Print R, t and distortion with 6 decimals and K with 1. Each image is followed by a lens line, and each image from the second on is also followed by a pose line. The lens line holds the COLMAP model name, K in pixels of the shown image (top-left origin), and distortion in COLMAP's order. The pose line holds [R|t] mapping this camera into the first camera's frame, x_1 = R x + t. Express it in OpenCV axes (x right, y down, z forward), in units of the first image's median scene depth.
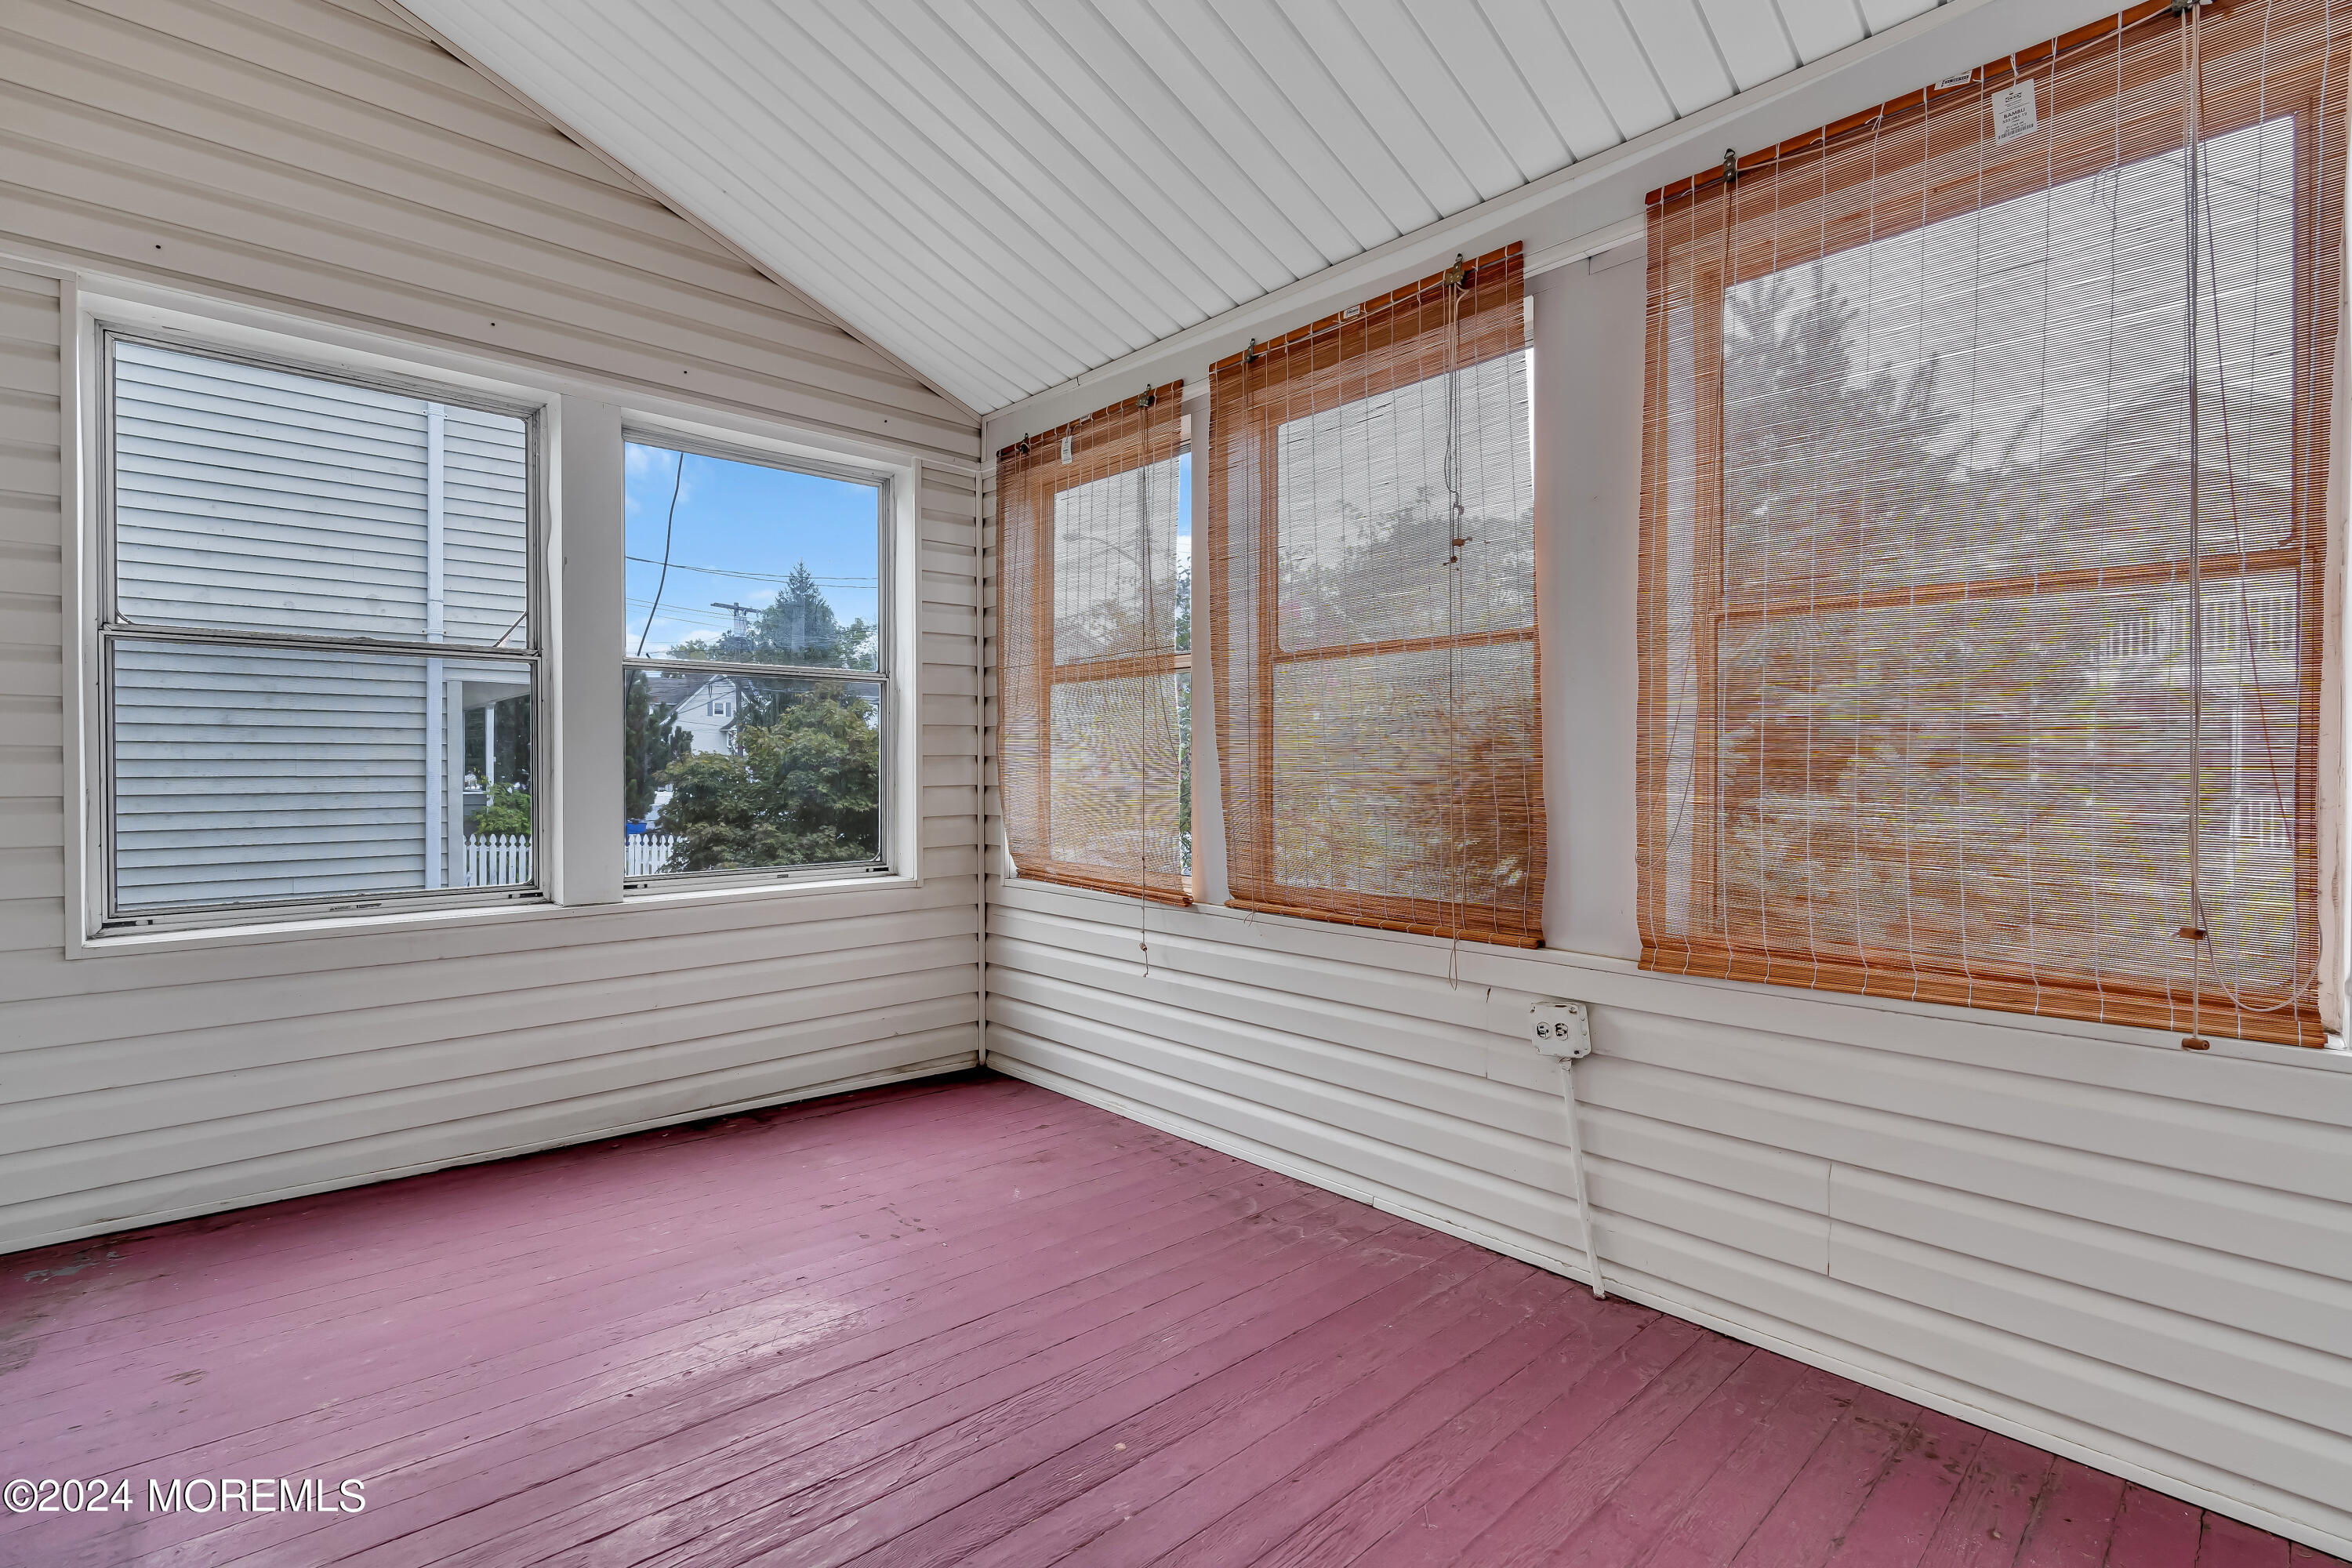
lens RADIAL K [[1075.4, 0, 1194.4], [0, 1075.4, 779.4], [0, 0, 1]] dist [-0.004685, 0.001423]
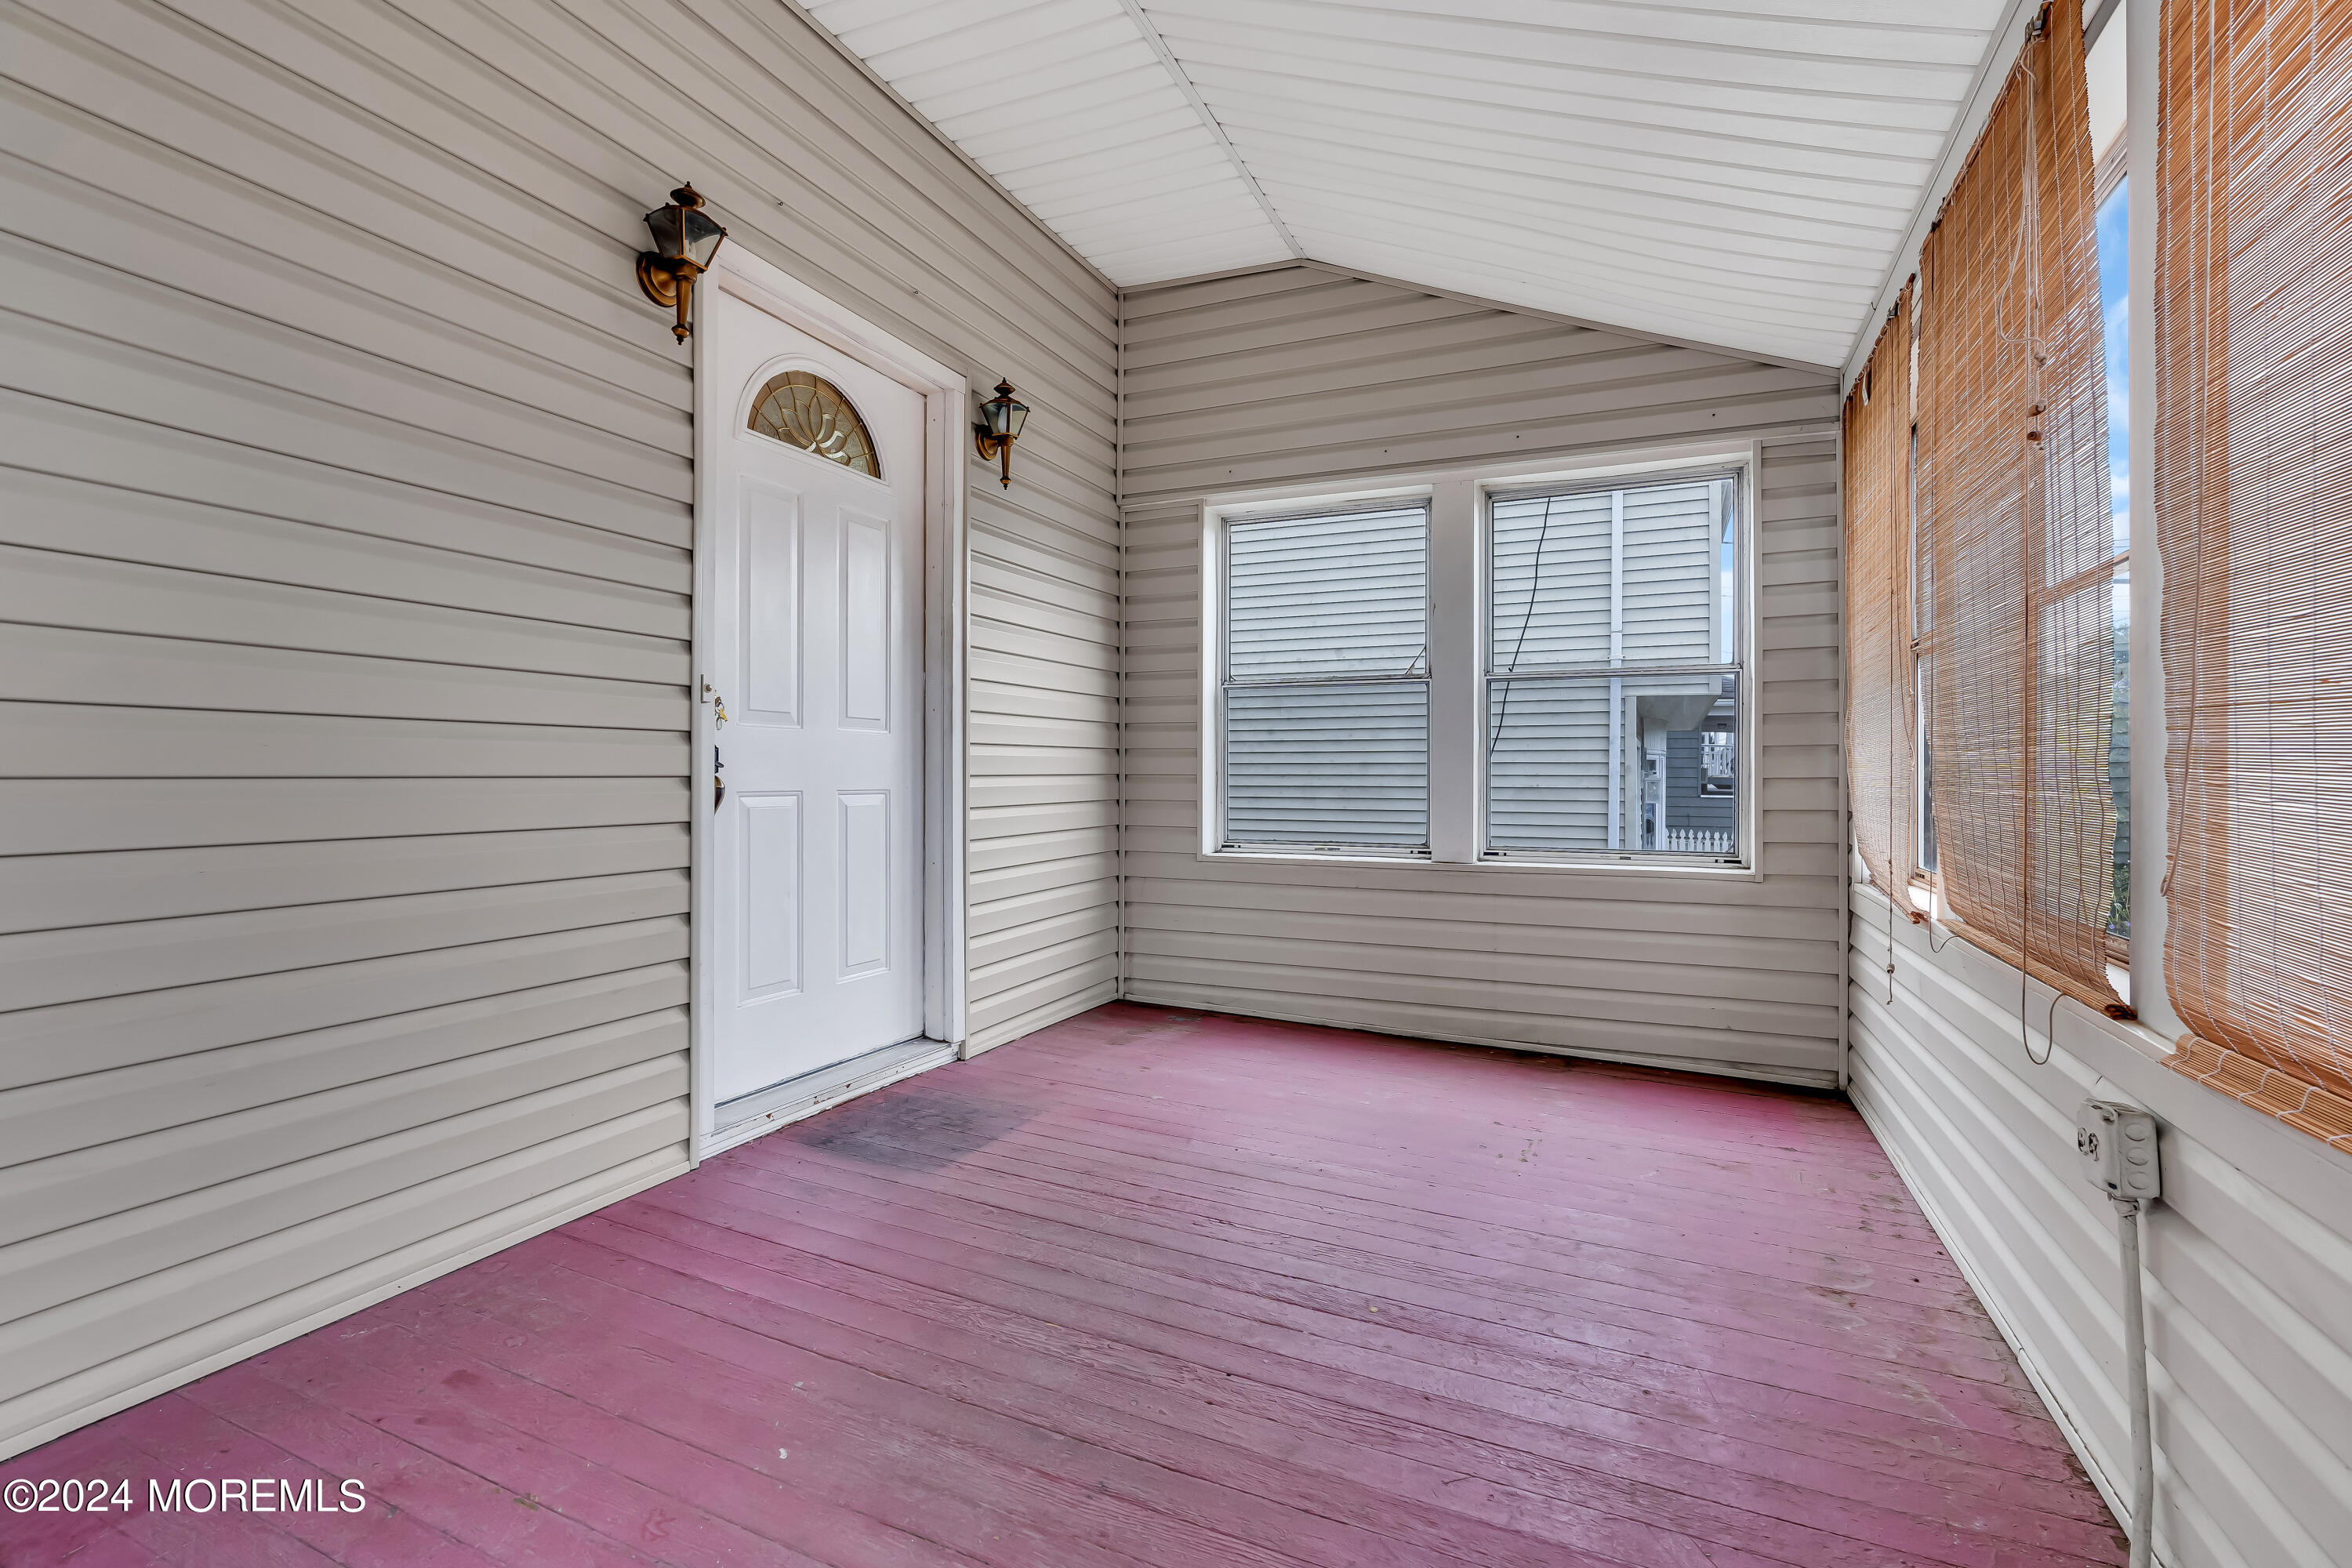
lens RADIAL K [[1075.4, 0, 1194.4], [0, 1075.4, 779.4], [0, 0, 1]] dist [-0.004685, 0.001423]
pose [[0.389506, 0.005774, -0.921006, 0.522561], [-0.014429, 0.999896, 0.000166, 0.018148], [0.920911, 0.013224, 0.389549, 0.187504]]
